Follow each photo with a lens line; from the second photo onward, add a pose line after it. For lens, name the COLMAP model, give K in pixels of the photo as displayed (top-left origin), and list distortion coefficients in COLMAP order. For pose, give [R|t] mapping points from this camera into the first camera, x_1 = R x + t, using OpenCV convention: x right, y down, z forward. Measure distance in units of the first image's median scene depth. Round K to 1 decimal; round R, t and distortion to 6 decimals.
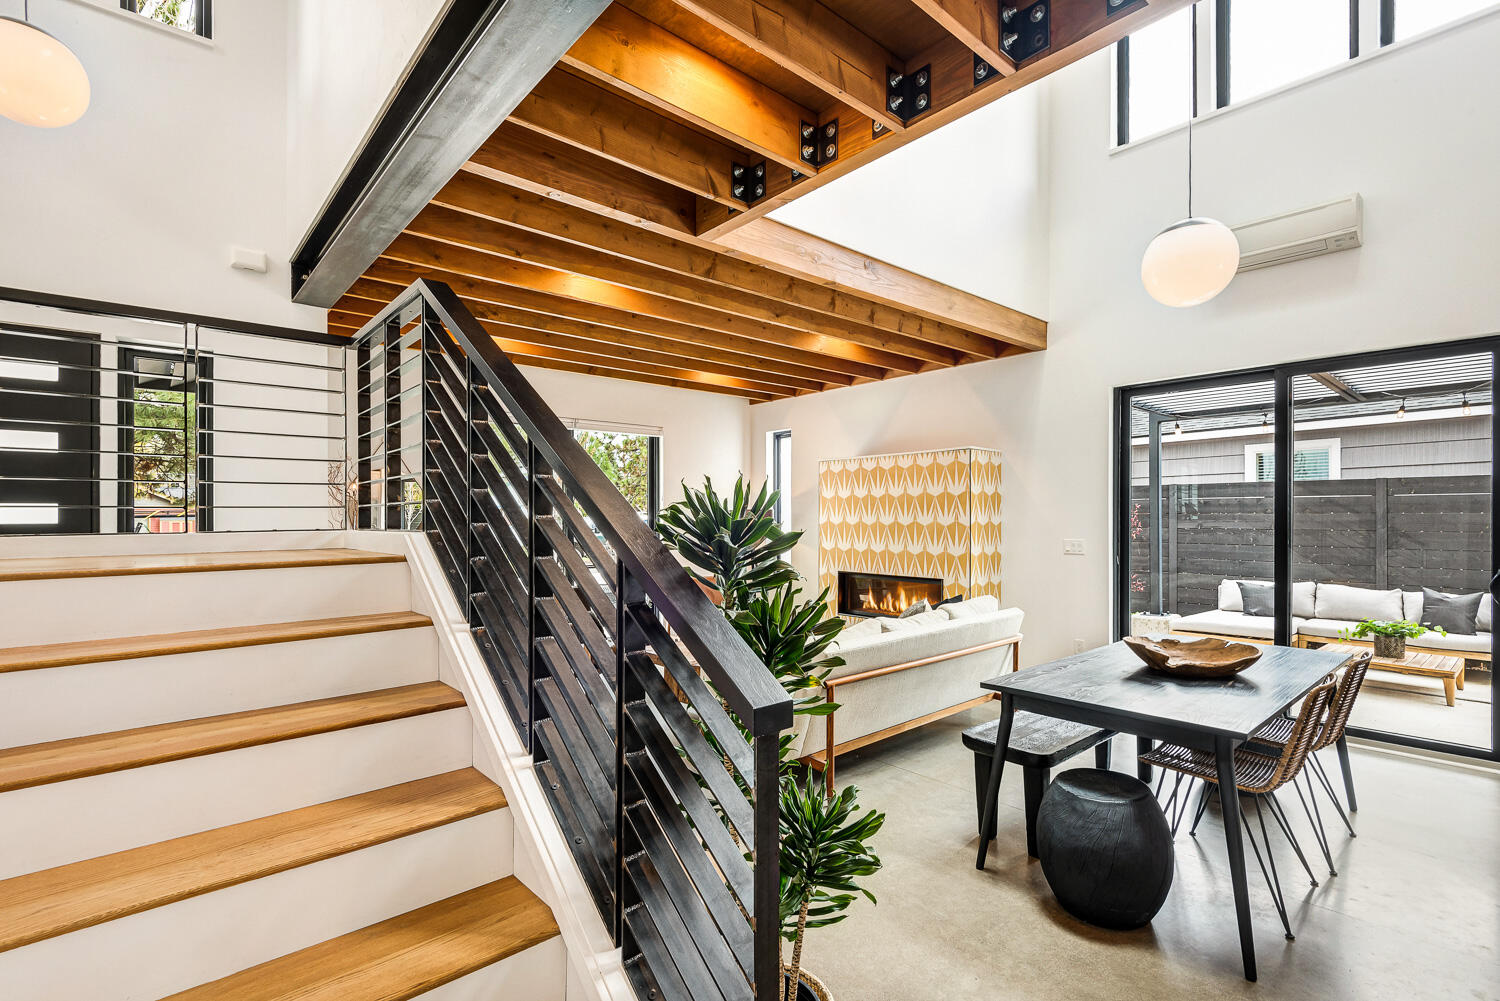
lens RADIAL K [[700.6, 0, 748.6], [0, 700.6, 506.5], [0, 0, 1]] dist [0.043515, -0.026809]
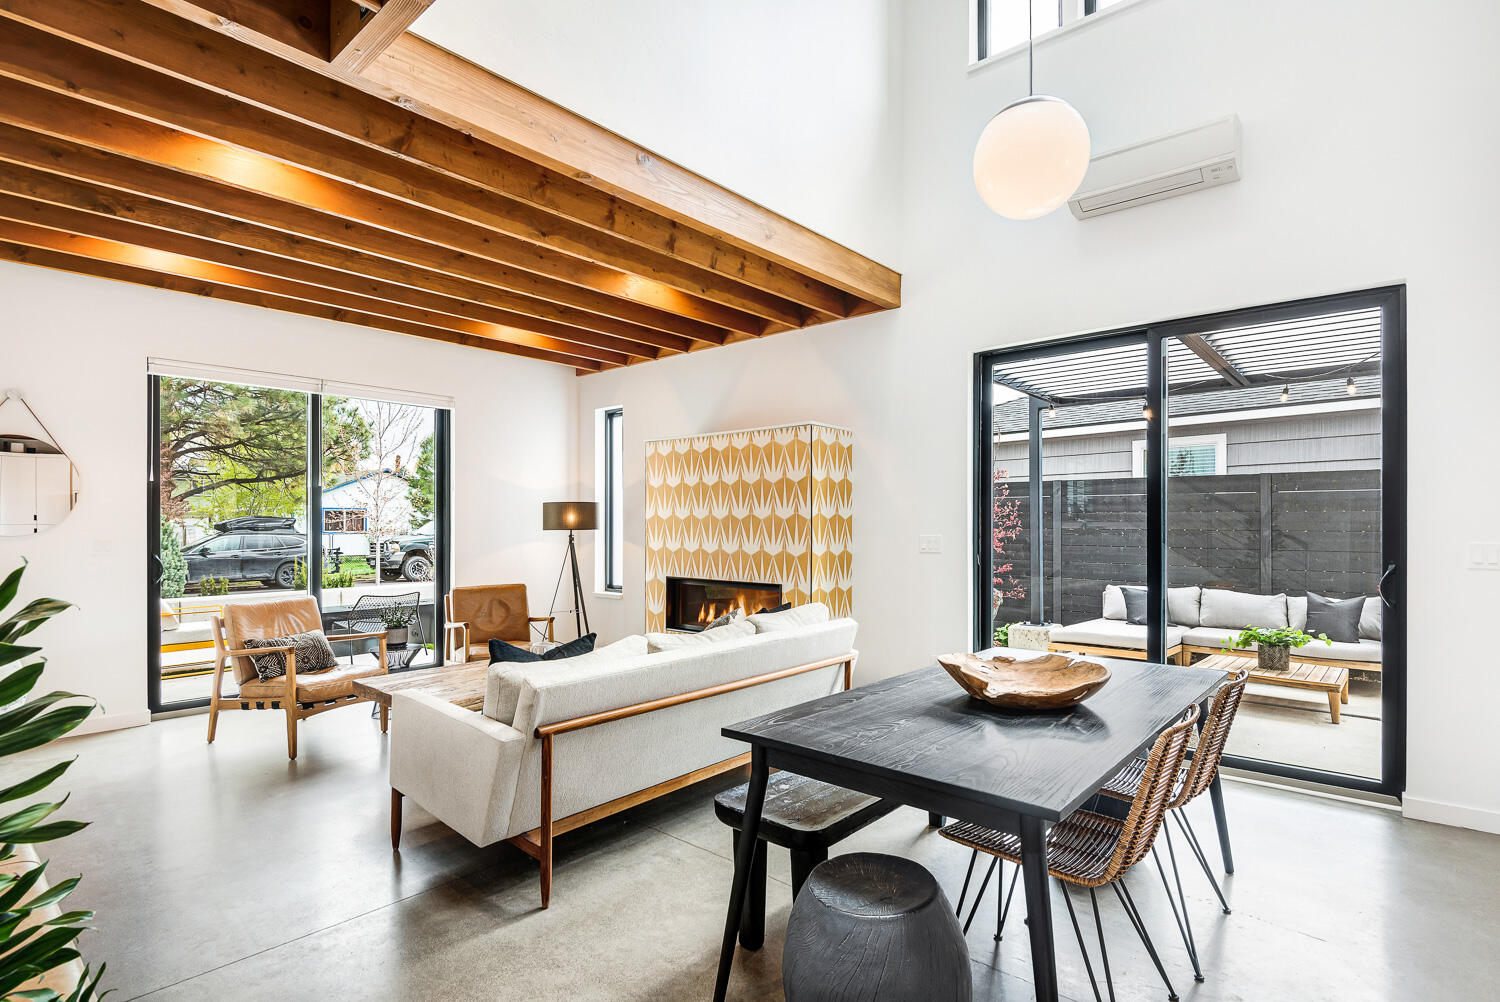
lens RADIAL K [[754.1, 0, 747.8], [0, 754.1, 504.4], [0, 0, 1]] dist [0.041874, -0.028641]
pose [[0.991916, 0.008222, 0.126631, 0.129167], [-0.006704, 0.999901, -0.012408, 0.021979], [-0.126721, 0.011459, 0.991872, 0.137573]]
